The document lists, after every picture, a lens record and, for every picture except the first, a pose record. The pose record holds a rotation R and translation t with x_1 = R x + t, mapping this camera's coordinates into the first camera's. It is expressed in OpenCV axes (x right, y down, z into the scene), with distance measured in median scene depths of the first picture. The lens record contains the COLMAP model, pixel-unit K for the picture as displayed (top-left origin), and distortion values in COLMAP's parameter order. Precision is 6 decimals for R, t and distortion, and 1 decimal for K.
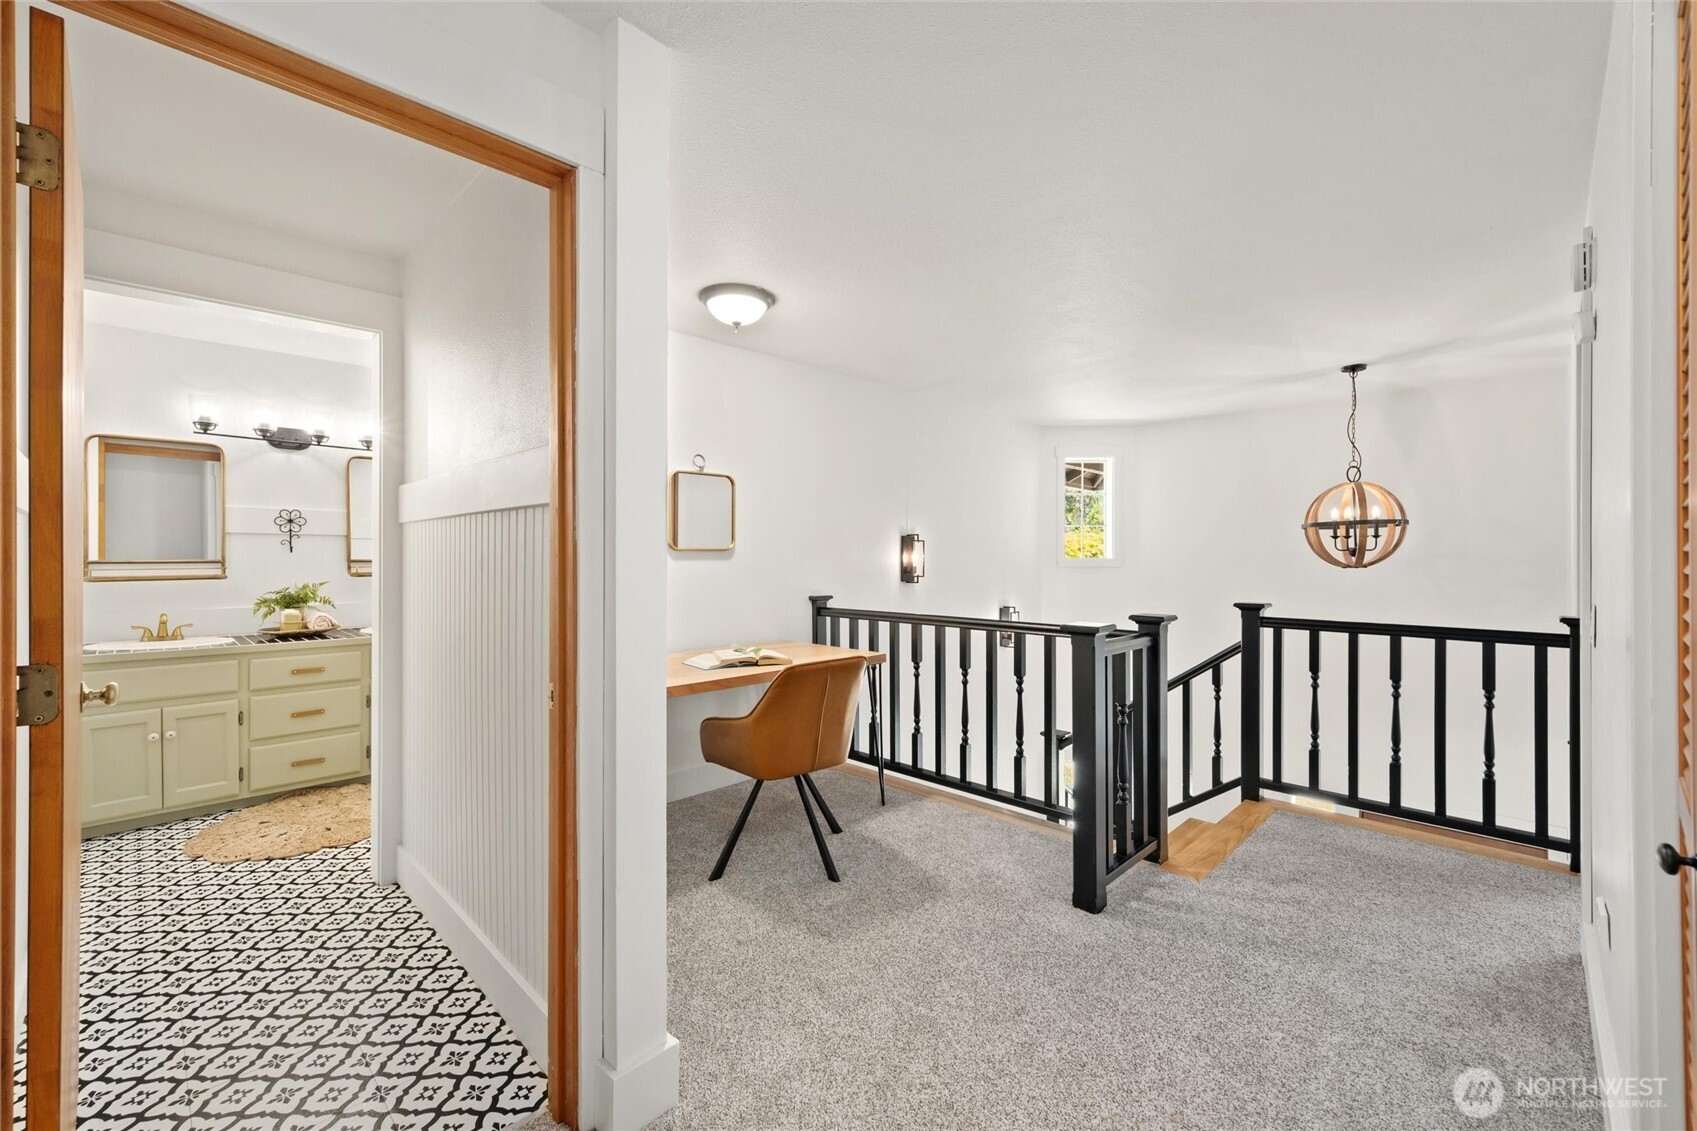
lens RADIAL K [[684.2, 0, 840.3], [0, 684.2, 559.0], [0, 0, 1]] dist [0.003264, 0.000571]
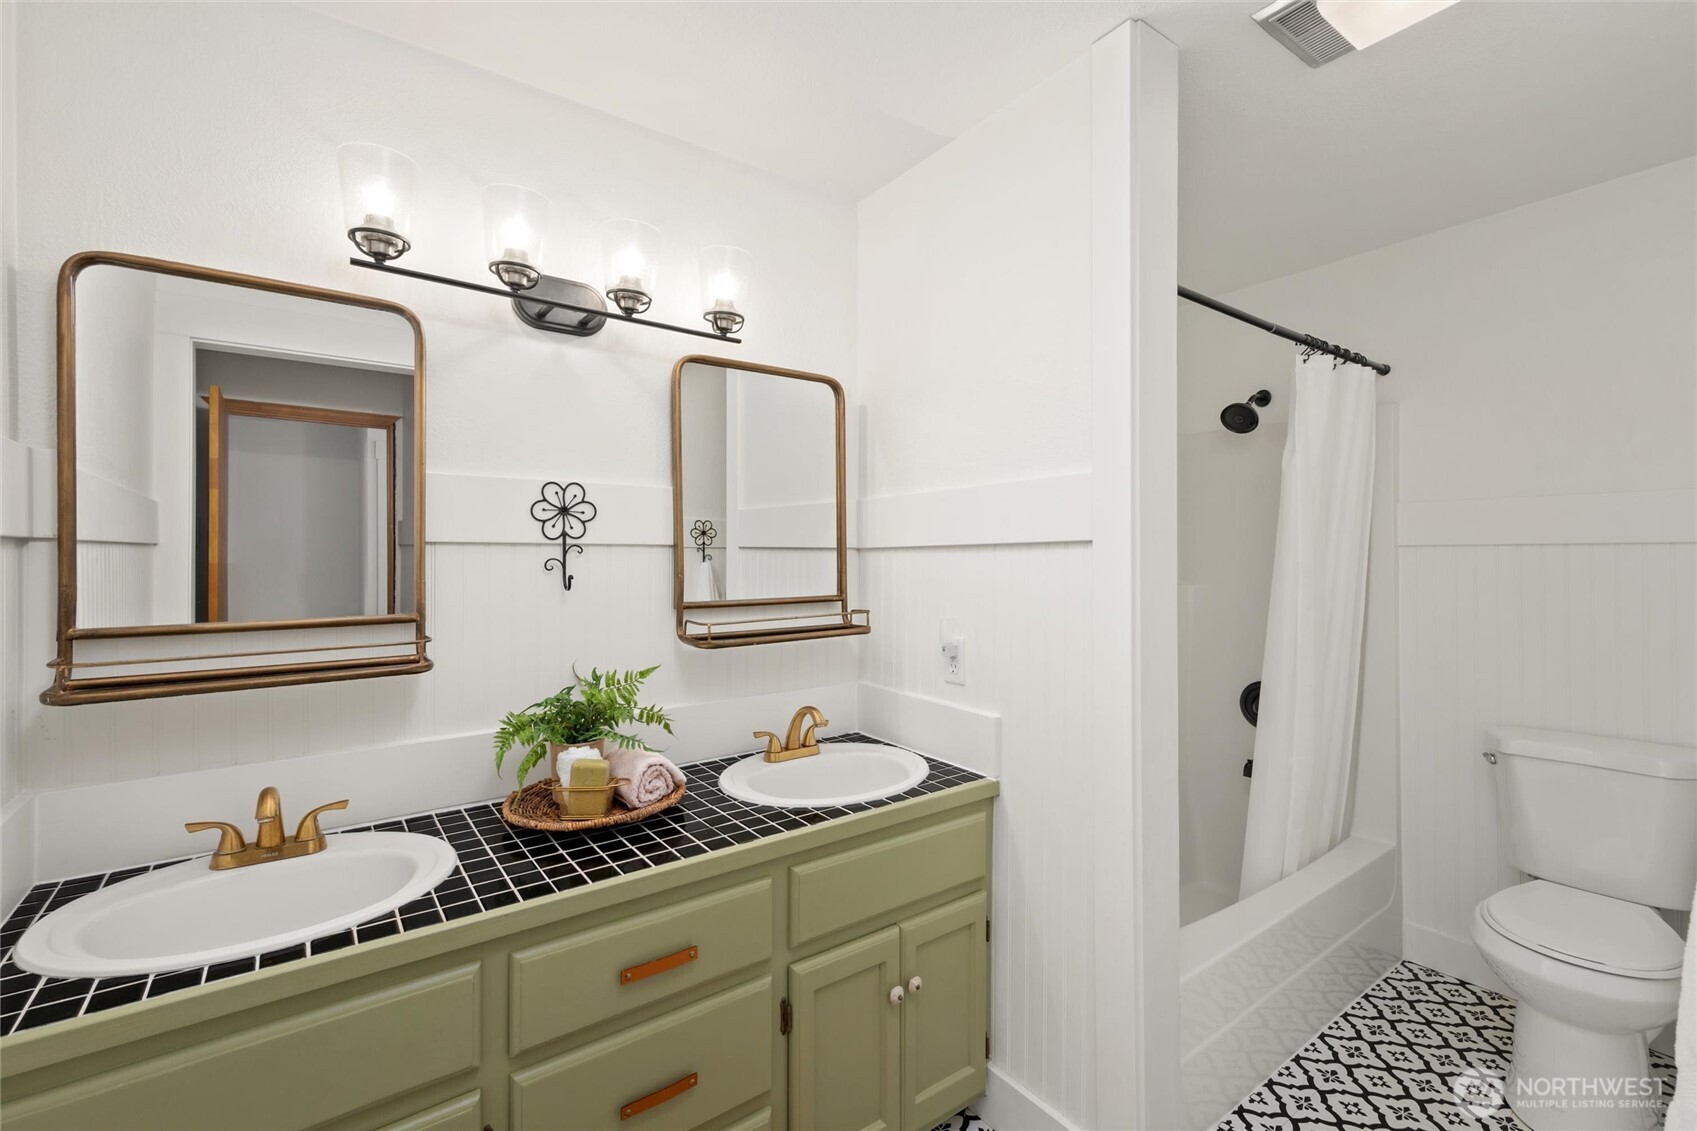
lens RADIAL K [[726.1, 0, 855.0], [0, 726.1, 561.1], [0, 0, 1]] dist [0.001763, -0.000126]
pose [[0.988778, 0.002161, -0.149374, -0.591303], [-0.001459, 0.999987, 0.004806, -0.029288], [0.149383, -0.004534, 0.988769, 0.628703]]
